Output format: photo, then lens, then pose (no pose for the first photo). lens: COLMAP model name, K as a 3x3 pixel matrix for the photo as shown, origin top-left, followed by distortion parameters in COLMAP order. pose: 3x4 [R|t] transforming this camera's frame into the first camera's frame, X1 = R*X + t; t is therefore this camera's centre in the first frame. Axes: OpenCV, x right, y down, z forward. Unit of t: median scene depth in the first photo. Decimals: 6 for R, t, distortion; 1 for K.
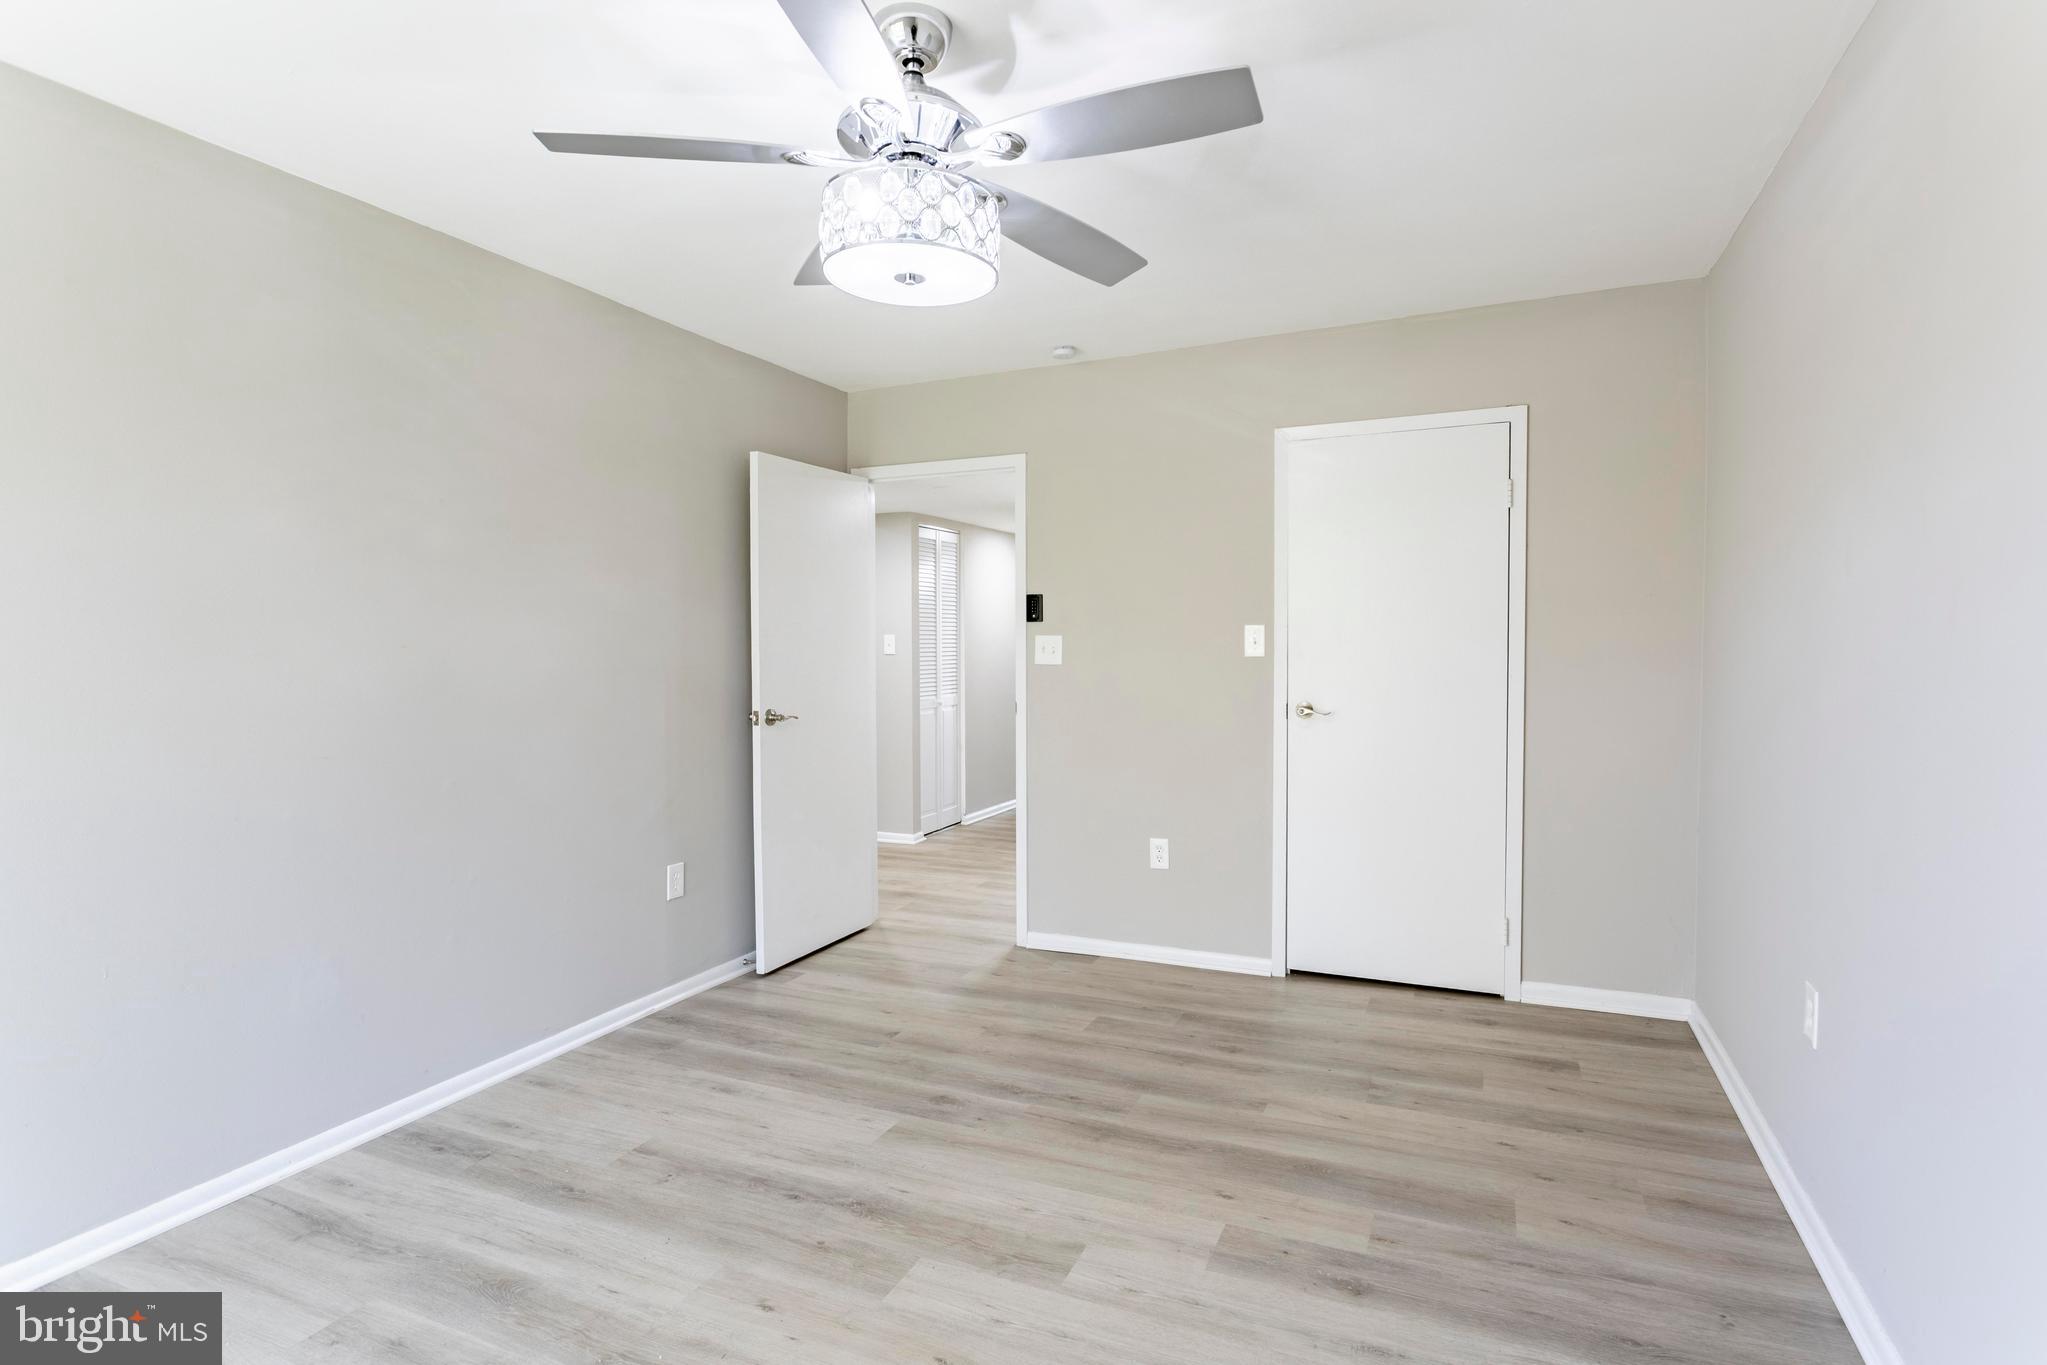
lens RADIAL K [[1045.4, 0, 1032.7], [0, 1045.4, 677.9], [0, 0, 1]] dist [-0.008140, 0.001590]
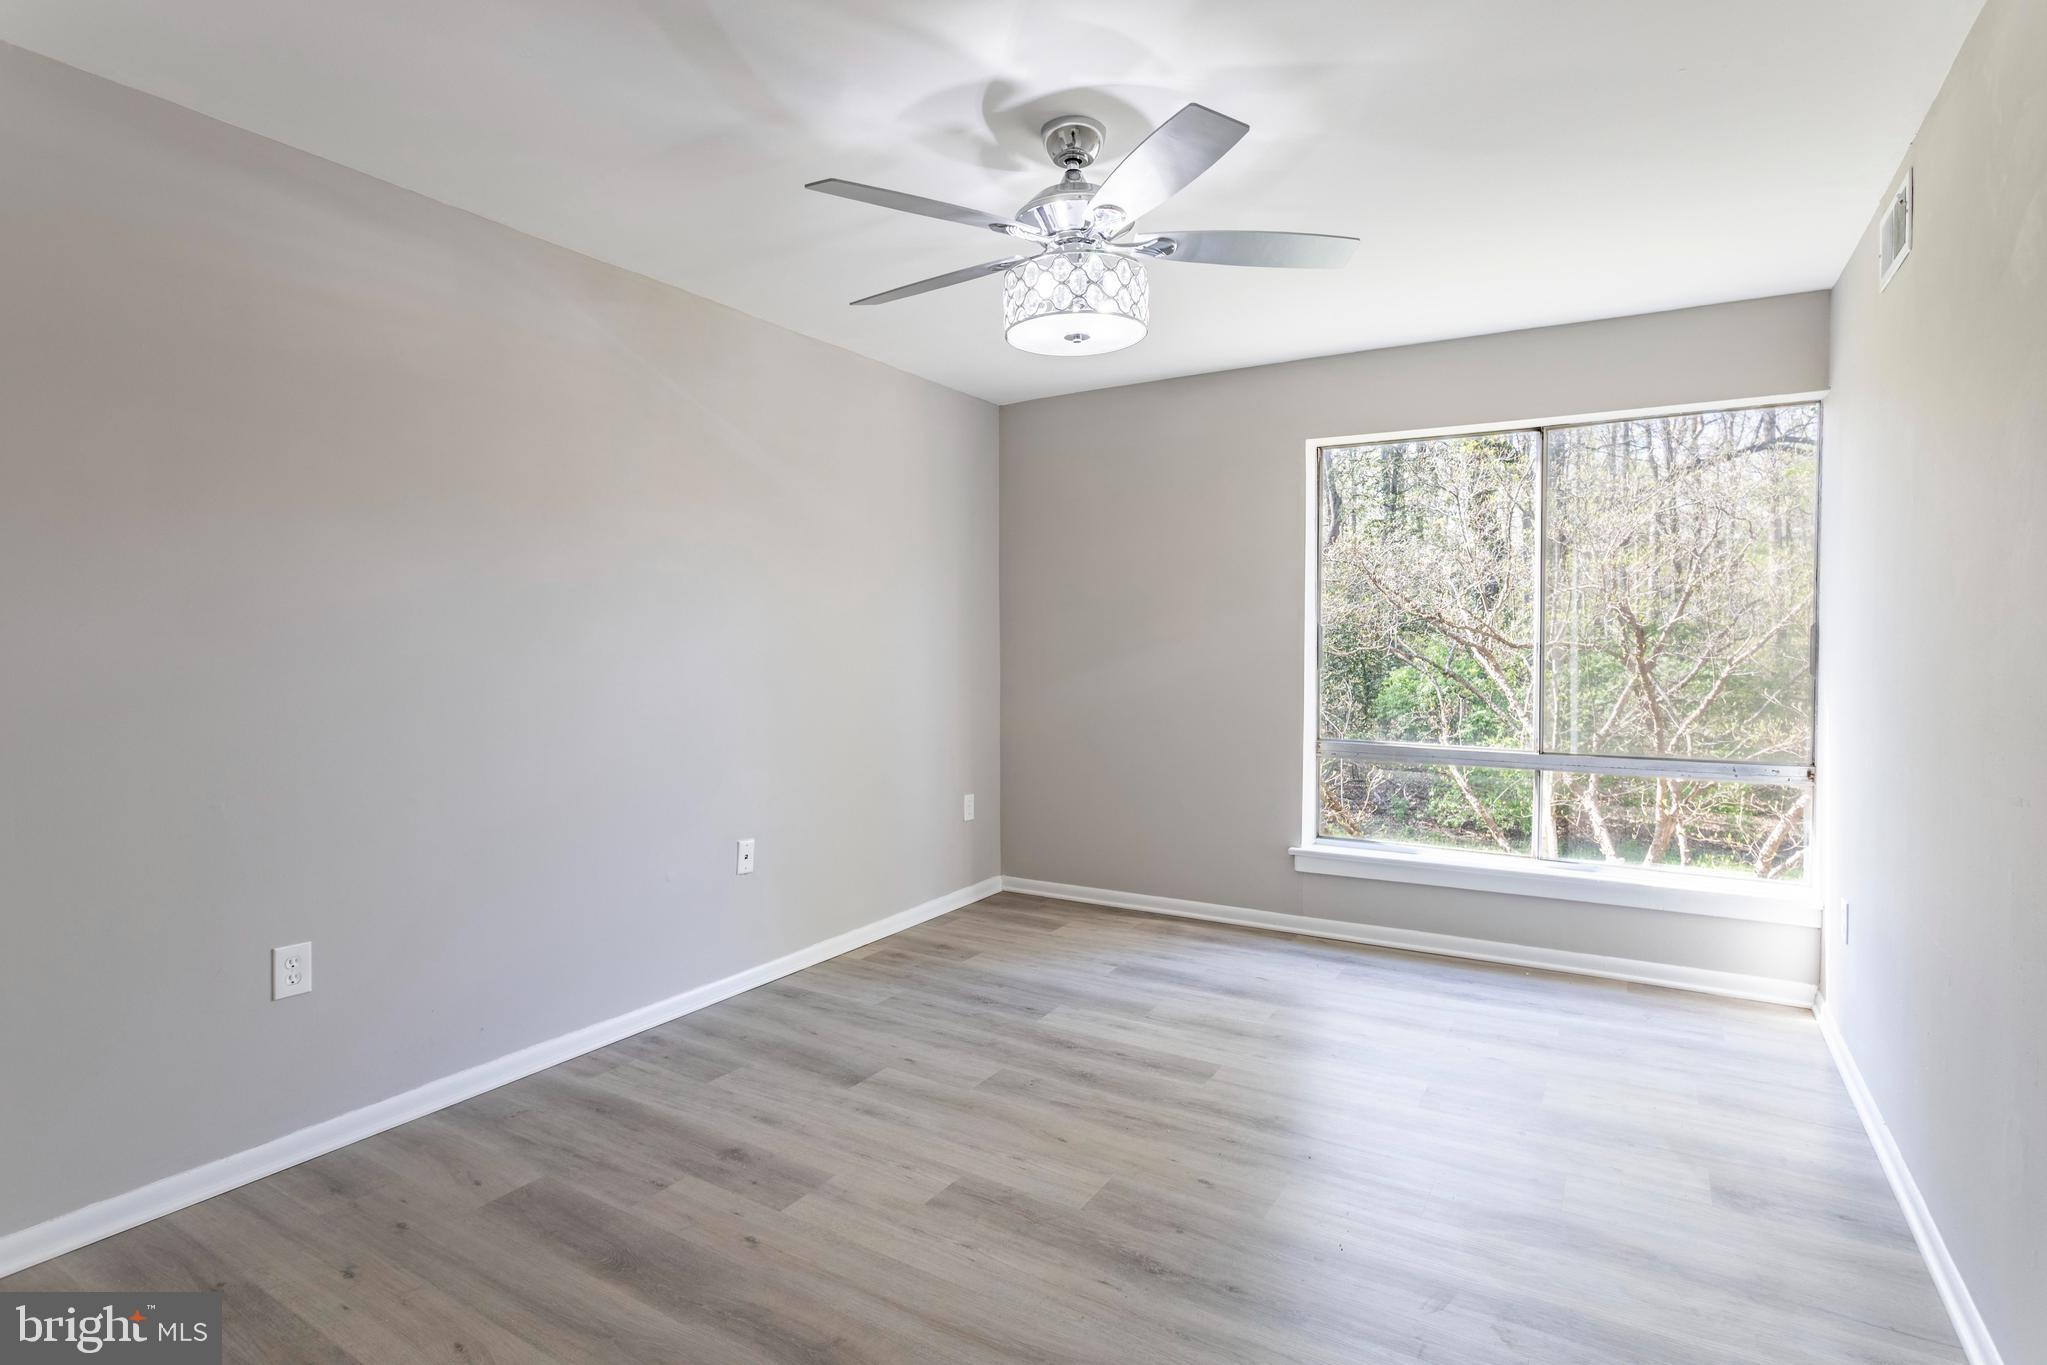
lens RADIAL K [[1045.4, 0, 1032.7], [0, 1045.4, 677.9], [0, 0, 1]] dist [-0.008140, 0.001590]
pose [[-0.992224, 0.004943, 0.124368, -0.189137], [0.013118, 0.997799, 0.065000, -0.056973], [-0.123773, 0.066126, -0.990105, 1.965255]]
